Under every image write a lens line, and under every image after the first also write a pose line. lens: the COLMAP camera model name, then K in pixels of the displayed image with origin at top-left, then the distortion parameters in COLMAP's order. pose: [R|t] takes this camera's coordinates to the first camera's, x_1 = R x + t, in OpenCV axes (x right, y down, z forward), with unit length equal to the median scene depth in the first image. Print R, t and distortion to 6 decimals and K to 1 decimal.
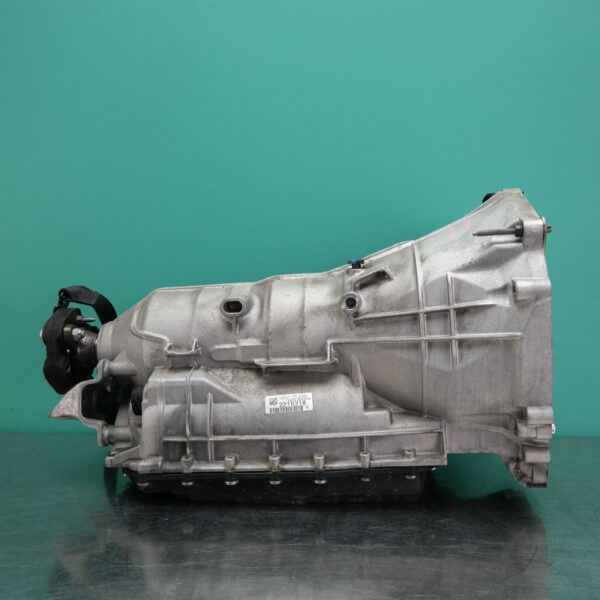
lens RADIAL K [[723.4, 0, 300.0], [0, 723.4, 300.0], [0, 0, 1]] dist [0.004317, -0.000406]
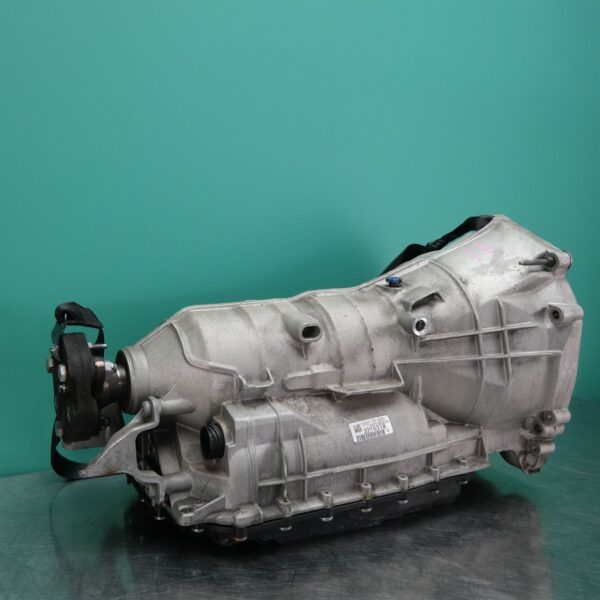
lens RADIAL K [[723.4, 0, 300.0], [0, 723.4, 300.0], [0, 0, 1]] dist [0.004317, -0.000406]
pose [[0.822237, -0.021916, 0.568723, -0.656263], [-0.027319, 0.996587, 0.077900, -0.107964], [-0.568489, -0.079589, 0.818832, 0.255742]]
